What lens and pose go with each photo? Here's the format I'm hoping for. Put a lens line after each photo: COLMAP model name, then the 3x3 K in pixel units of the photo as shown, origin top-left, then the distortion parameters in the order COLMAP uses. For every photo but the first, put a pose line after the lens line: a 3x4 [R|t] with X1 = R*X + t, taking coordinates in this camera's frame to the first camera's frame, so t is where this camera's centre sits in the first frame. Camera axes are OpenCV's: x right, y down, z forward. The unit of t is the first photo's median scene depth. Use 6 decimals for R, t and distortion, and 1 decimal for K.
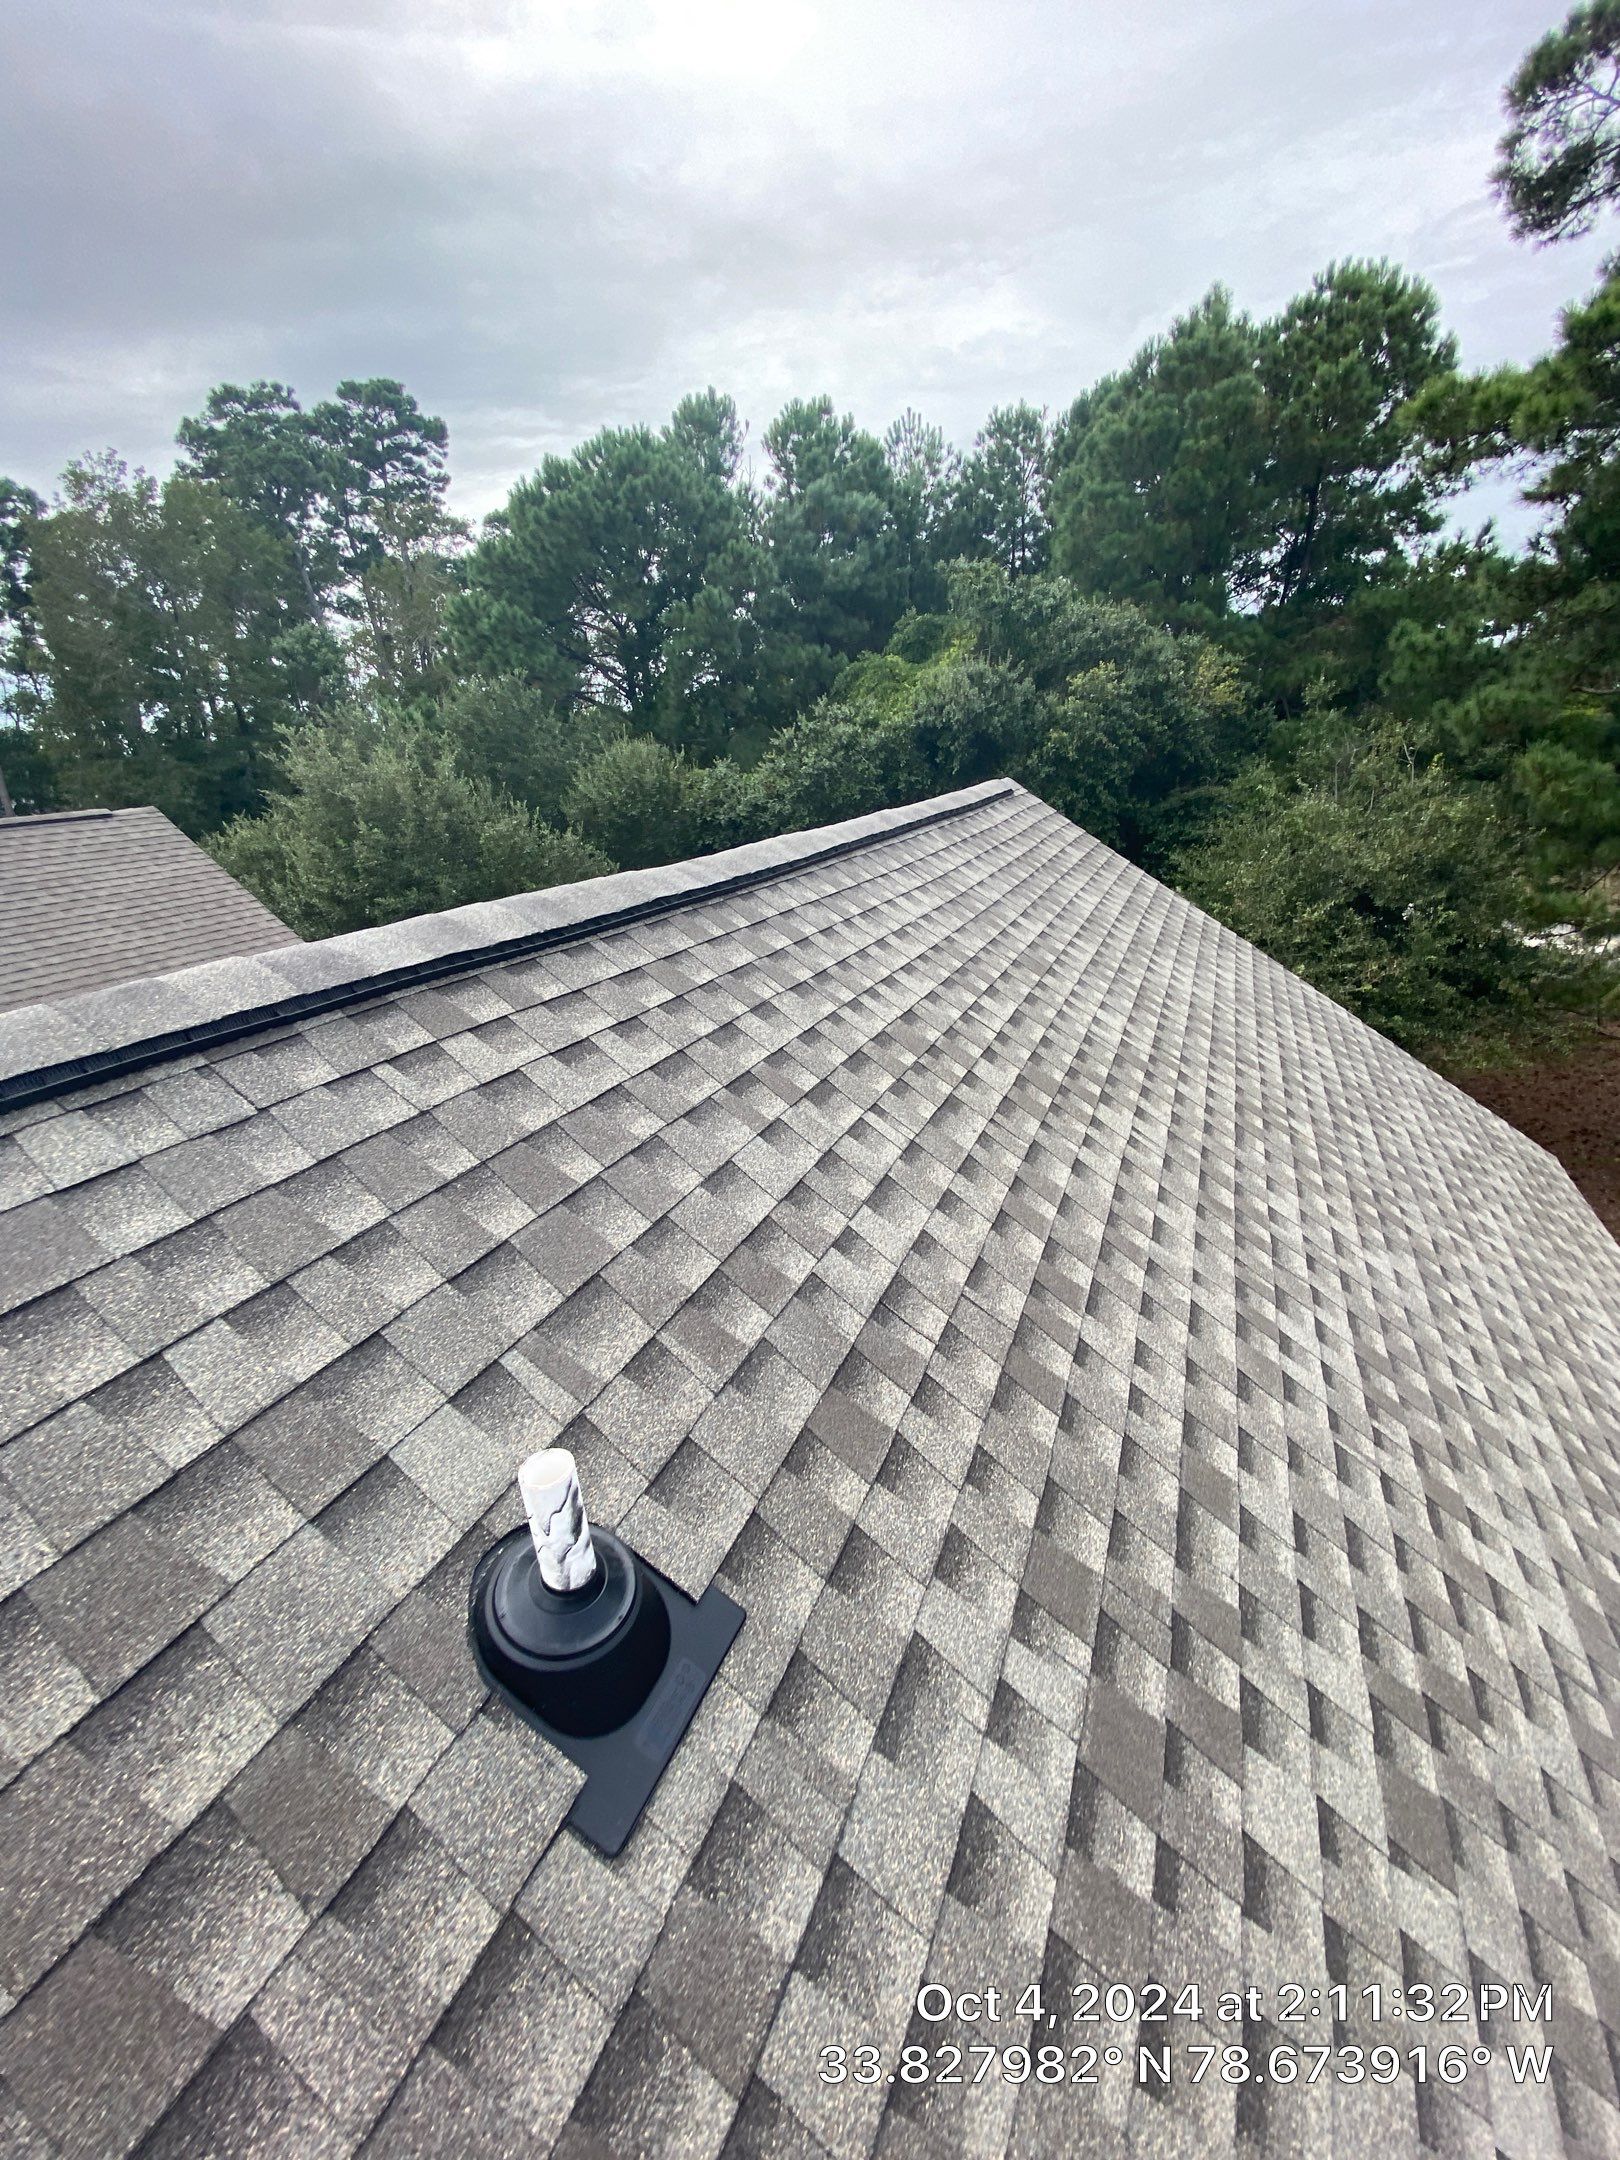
lens RADIAL K [[883.2, 0, 821.1], [0, 883.2, 1063.8], [0, 0, 1]] dist [0.005968, -0.012234]
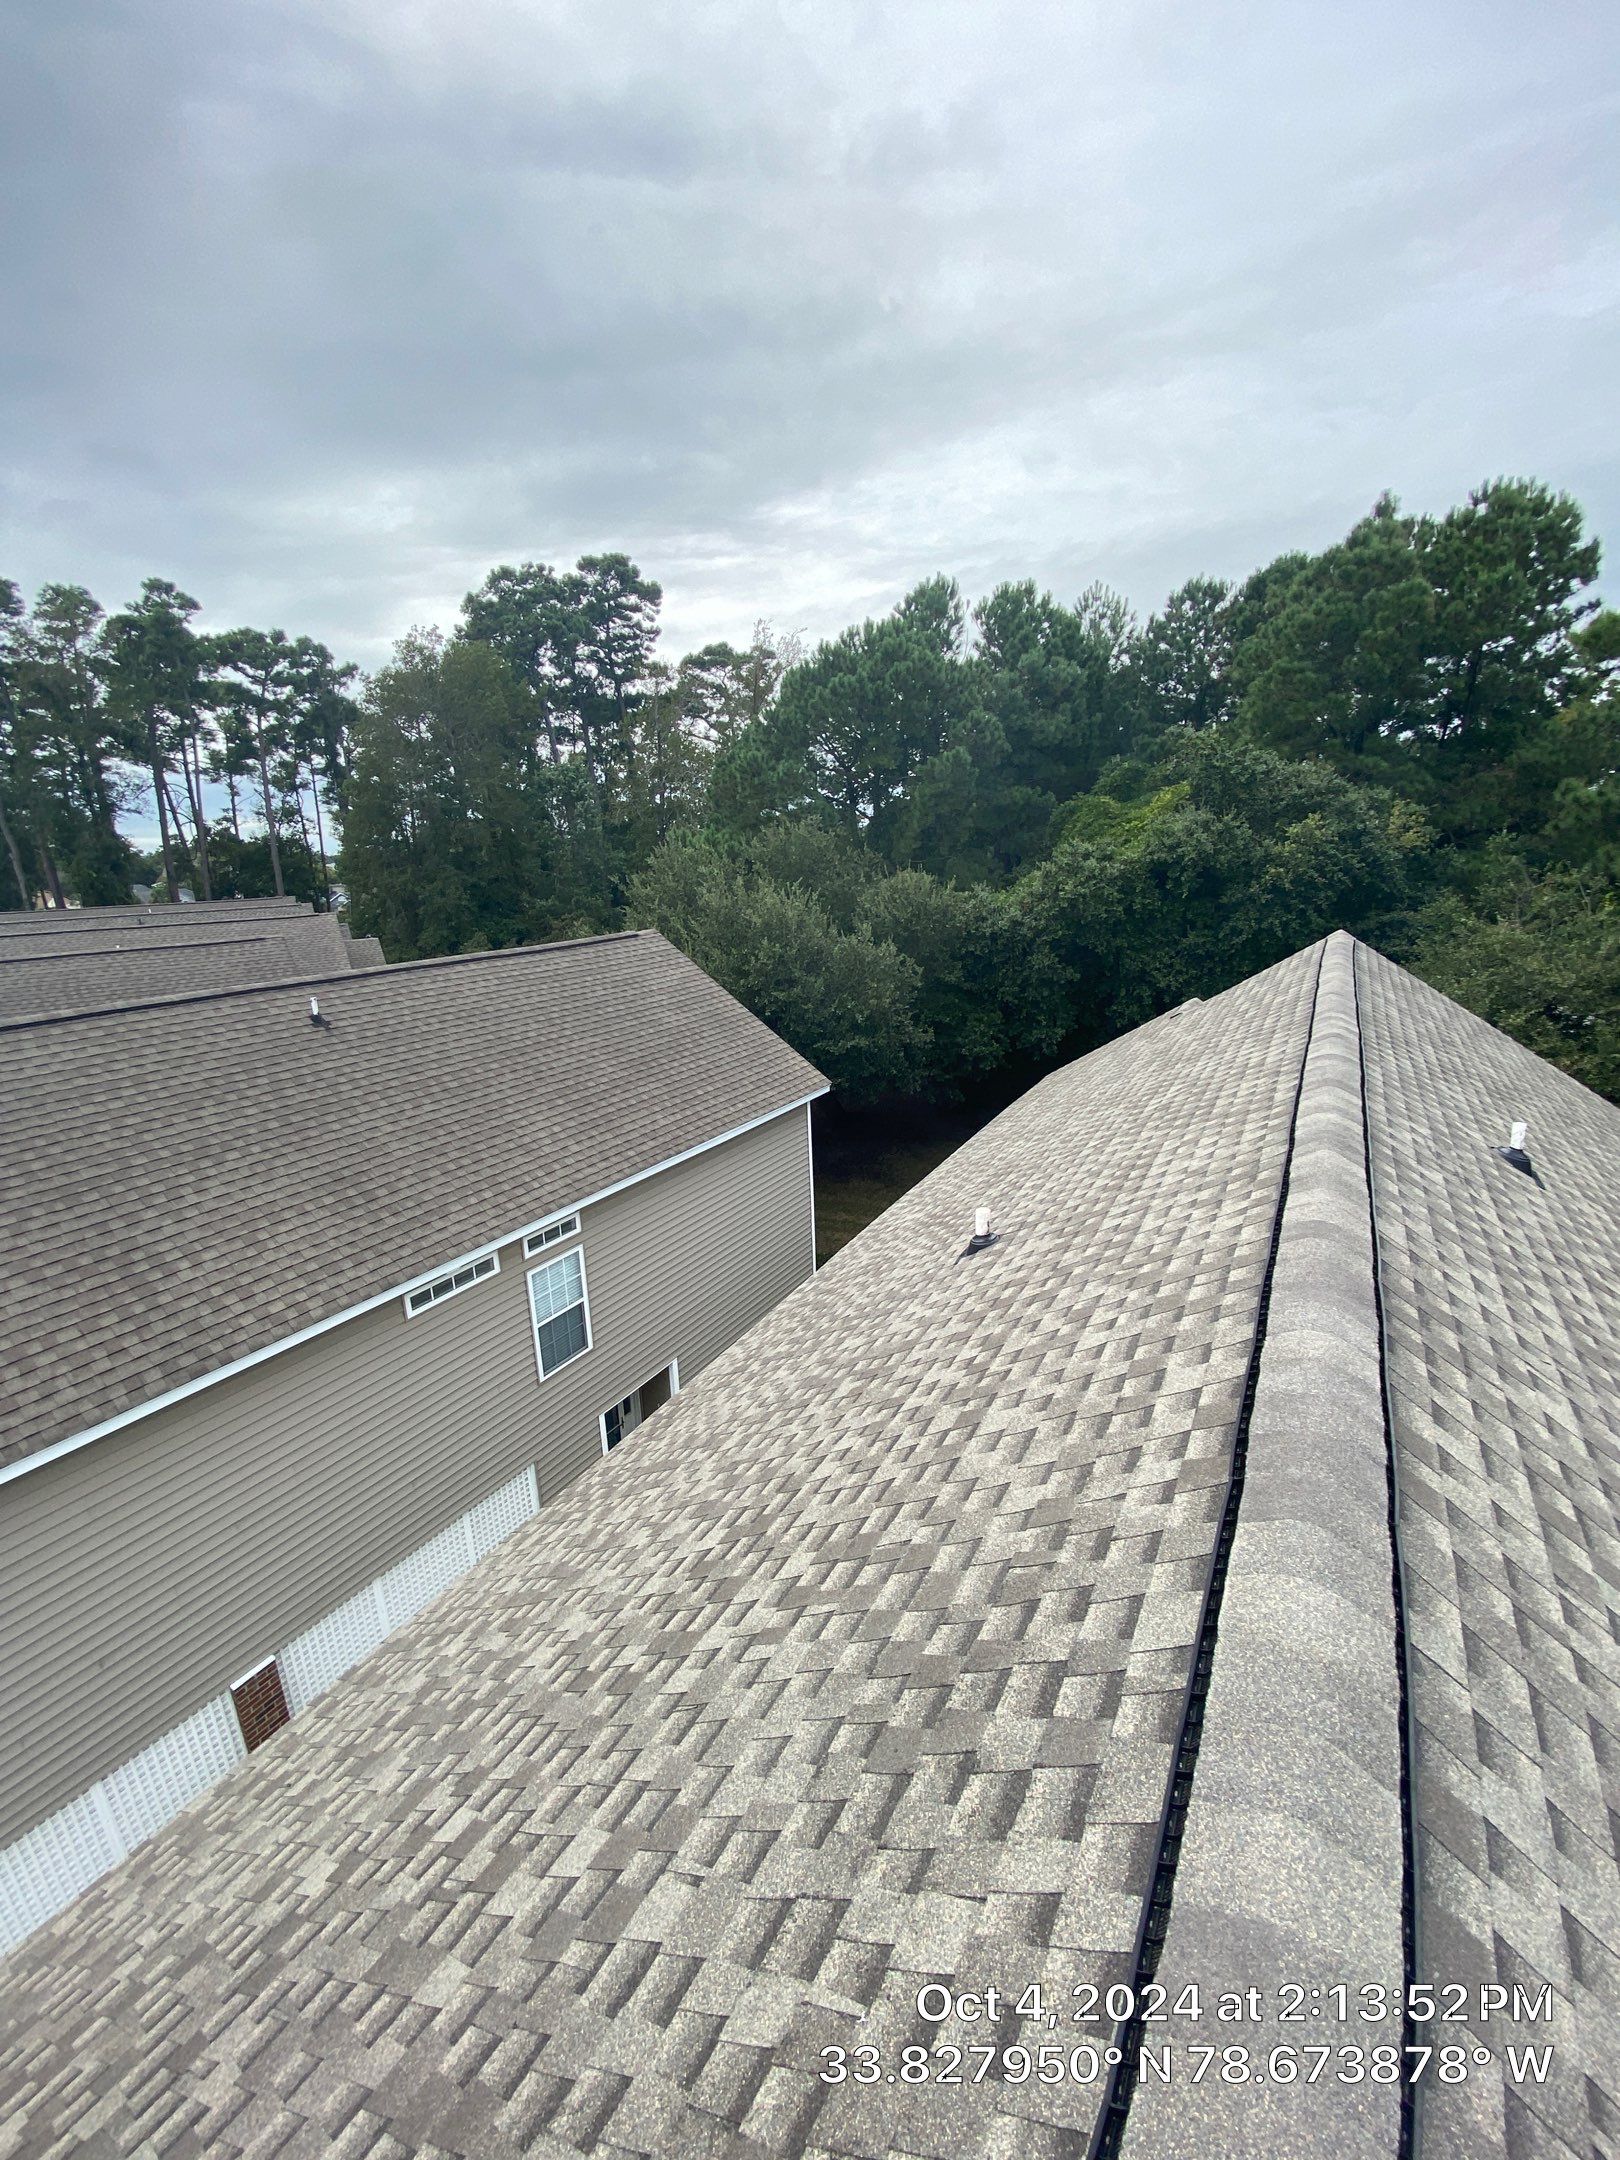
lens RADIAL K [[878.7, 0, 812.1], [0, 878.7, 1072.8], [0, 0, 1]] dist [0.001091, -0.012432]
pose [[0.993253, 0.030217, -0.111963, -0.186959], [-0.039780, 0.995656, -0.084185, 0.034131], [0.108933, 0.088071, 0.990140, -0.219928]]
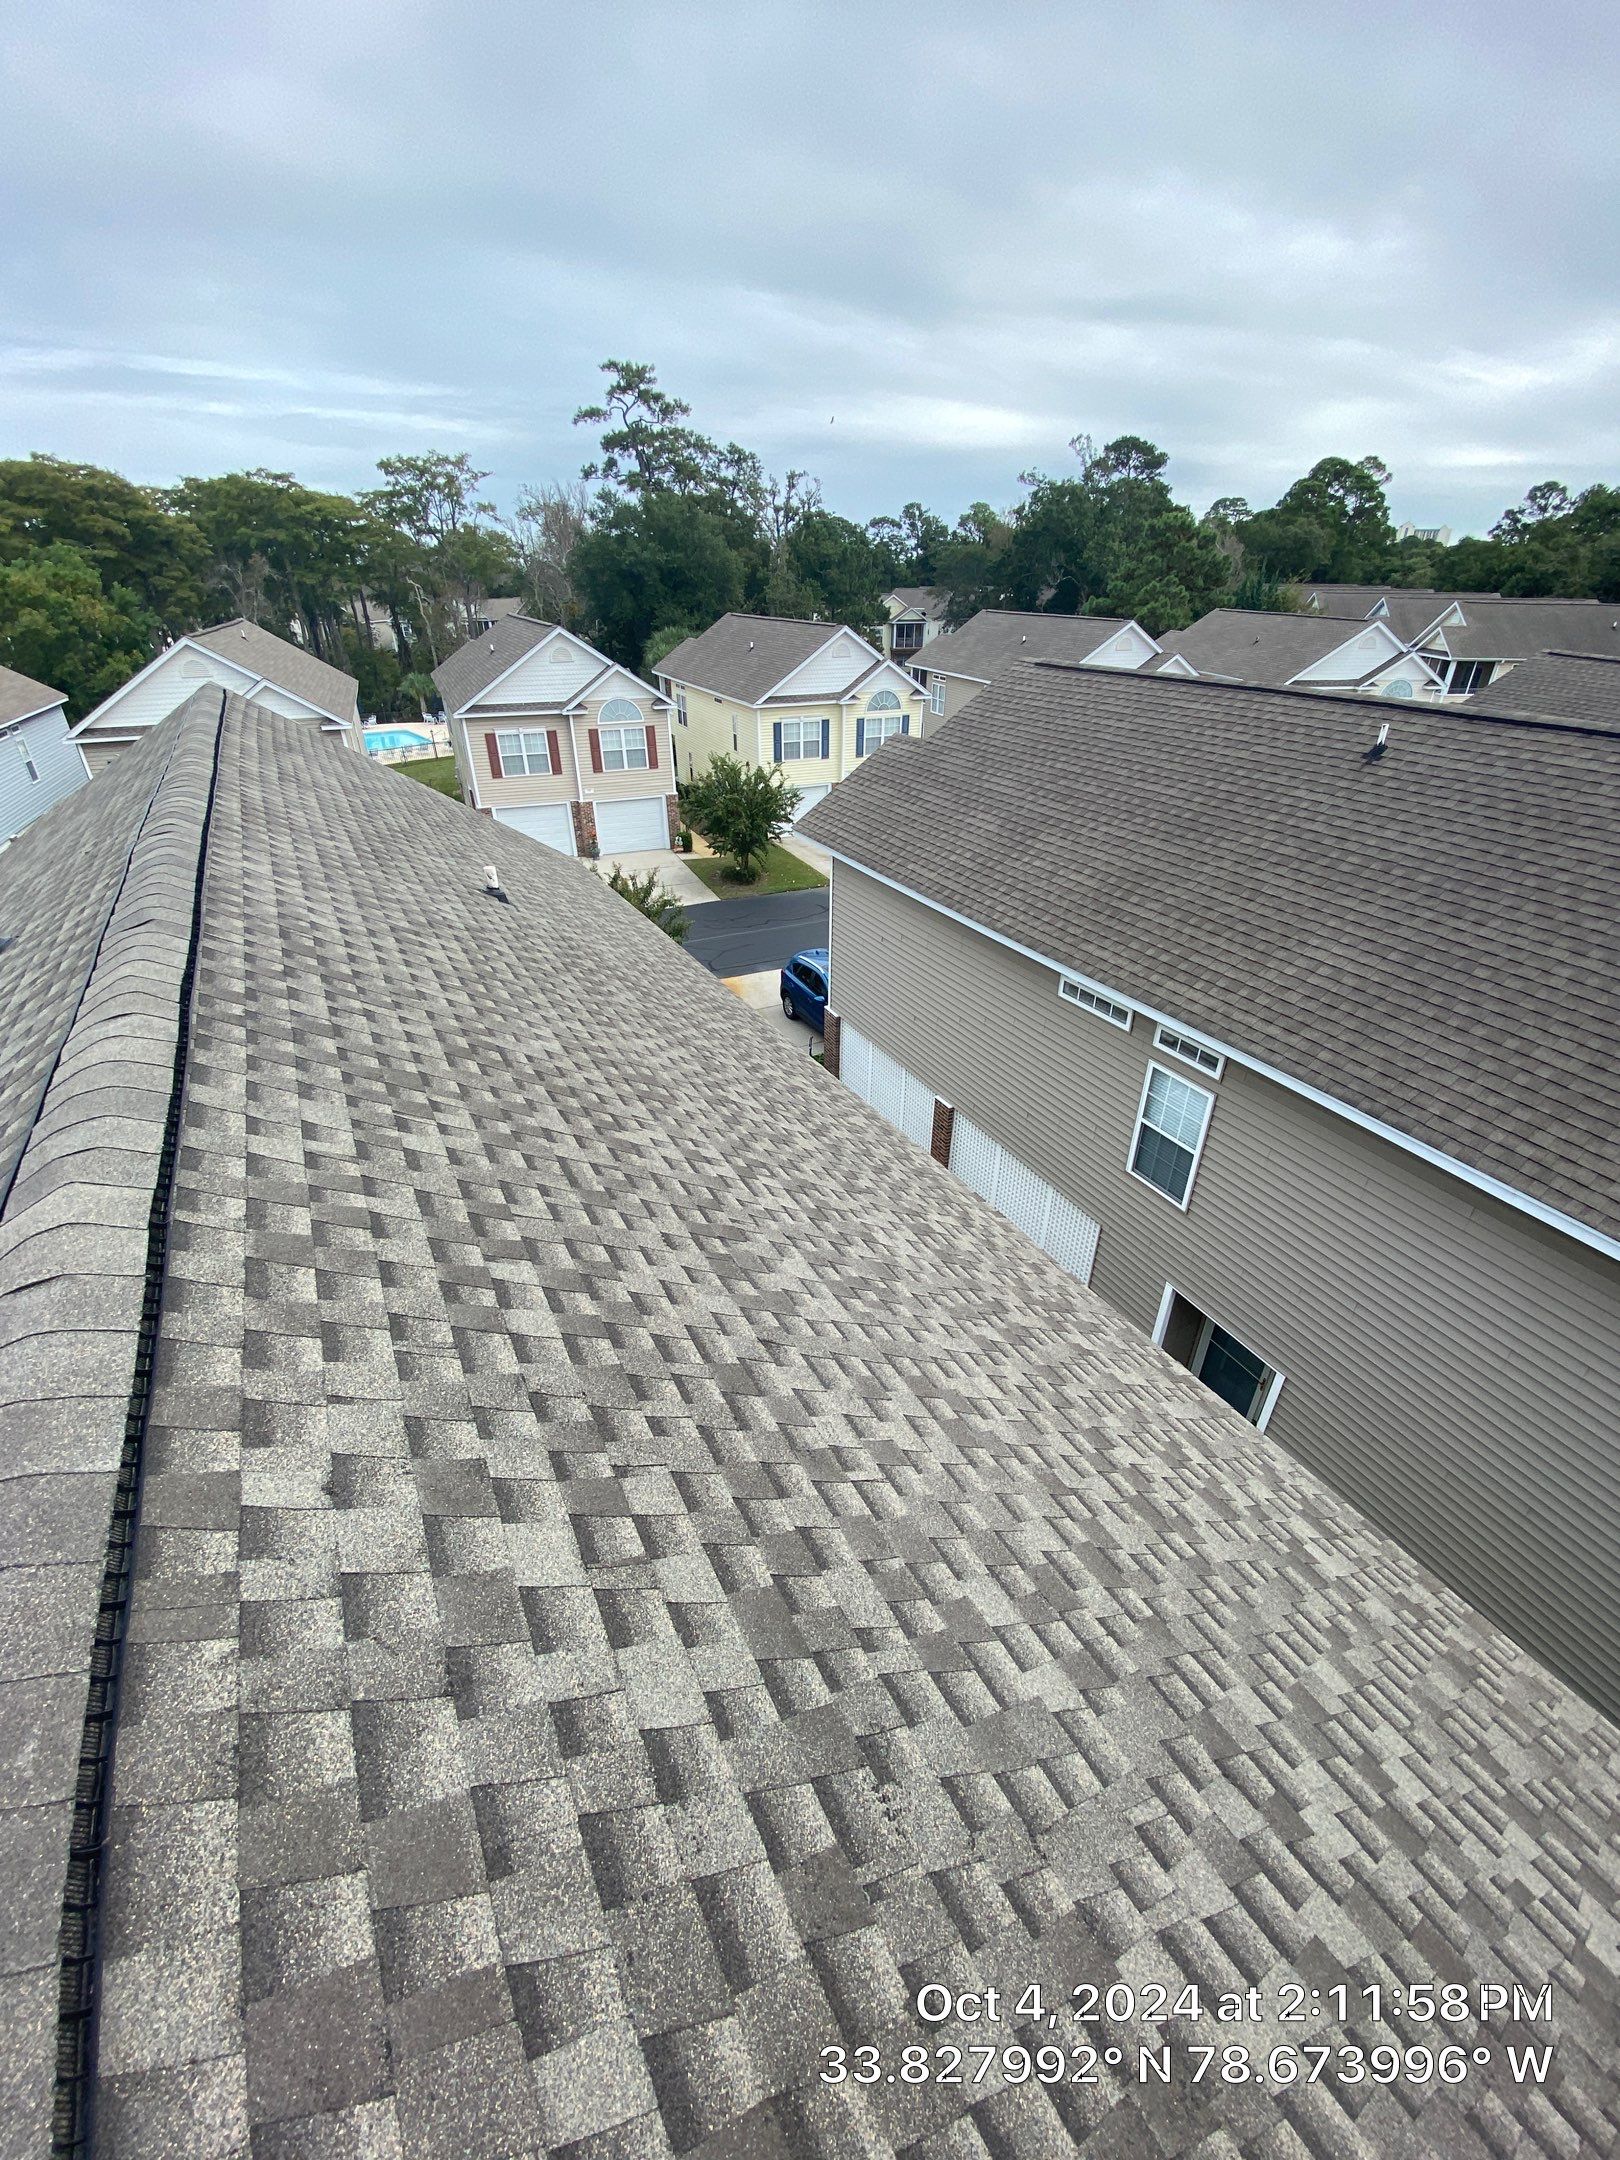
lens RADIAL K [[883.2, 0, 812.7], [0, 883.2, 1085.4], [0, 0, 1]] dist [0.005968, -0.012234]
pose [[-0.613262, 0.423317, -0.666867, 0.028652], [-0.240587, 0.704042, 0.668163, -0.151300], [0.752348, 0.570199, -0.329918, 0.315452]]
